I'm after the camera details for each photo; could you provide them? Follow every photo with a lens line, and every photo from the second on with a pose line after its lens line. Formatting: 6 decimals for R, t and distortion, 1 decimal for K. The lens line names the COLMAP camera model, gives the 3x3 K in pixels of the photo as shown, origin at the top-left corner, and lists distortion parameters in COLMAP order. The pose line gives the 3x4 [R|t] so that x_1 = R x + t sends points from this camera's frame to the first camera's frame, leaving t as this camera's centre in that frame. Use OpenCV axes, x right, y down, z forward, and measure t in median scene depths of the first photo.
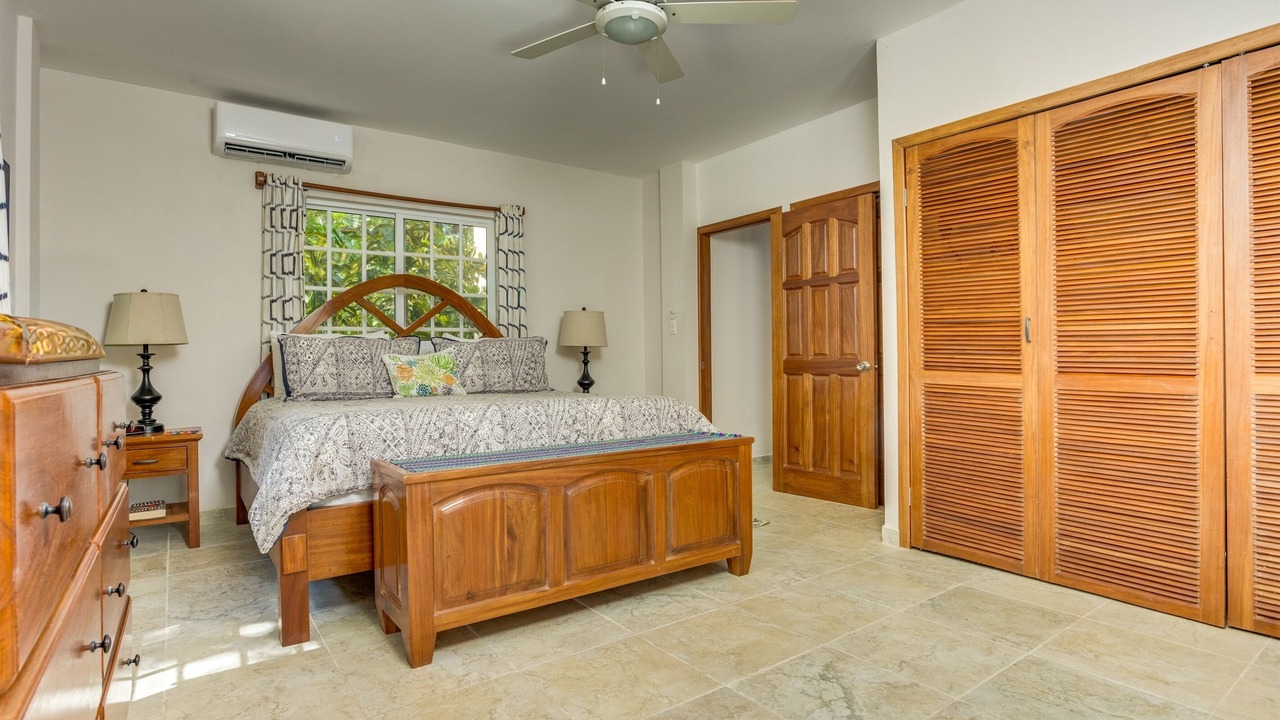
lens RADIAL K [[614.2, 0, 628.0], [0, 614.2, 360.5], [0, 0, 1]] dist [-0.038492, 0.021332]
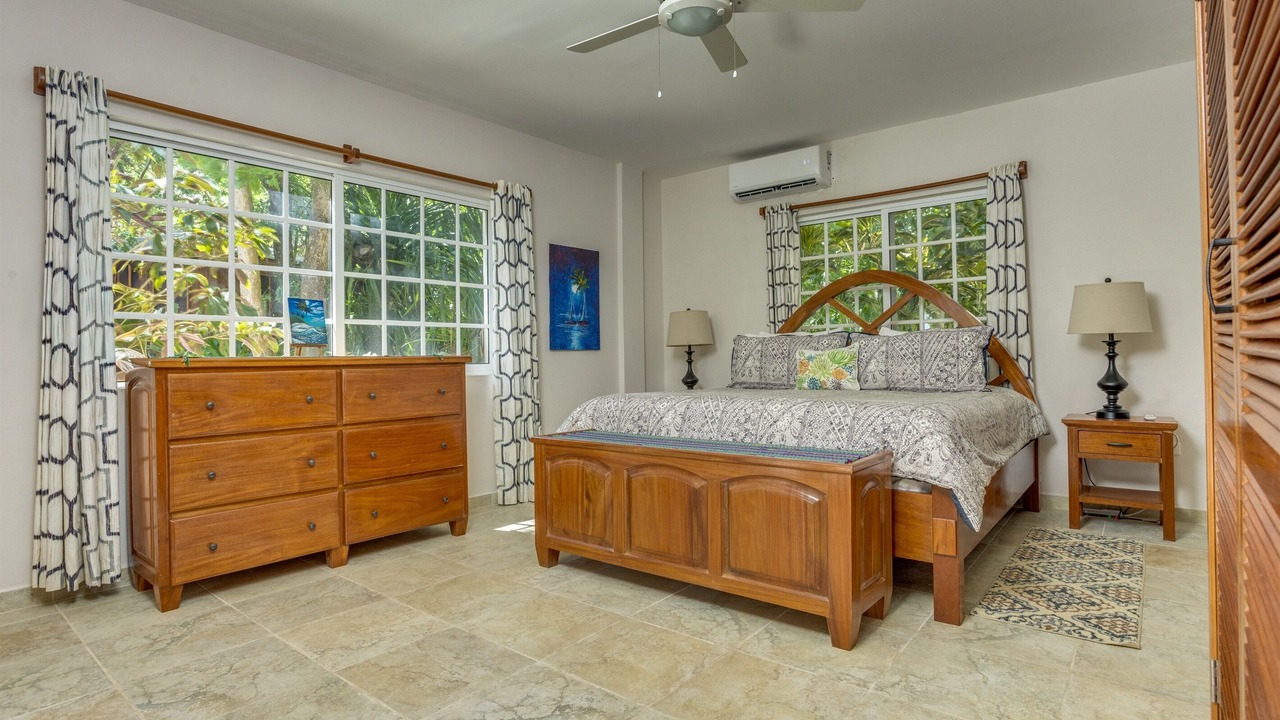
lens RADIAL K [[629.8, 0, 673.5], [0, 629.8, 358.2], [0, 0, 1]] dist [-0.036846, 0.022670]
pose [[0.324395, 0.005134, -0.945908, 0.900318], [0.010637, 0.999902, 0.009075, -0.012290], [0.945862, -0.013006, 0.324309, 0.605766]]
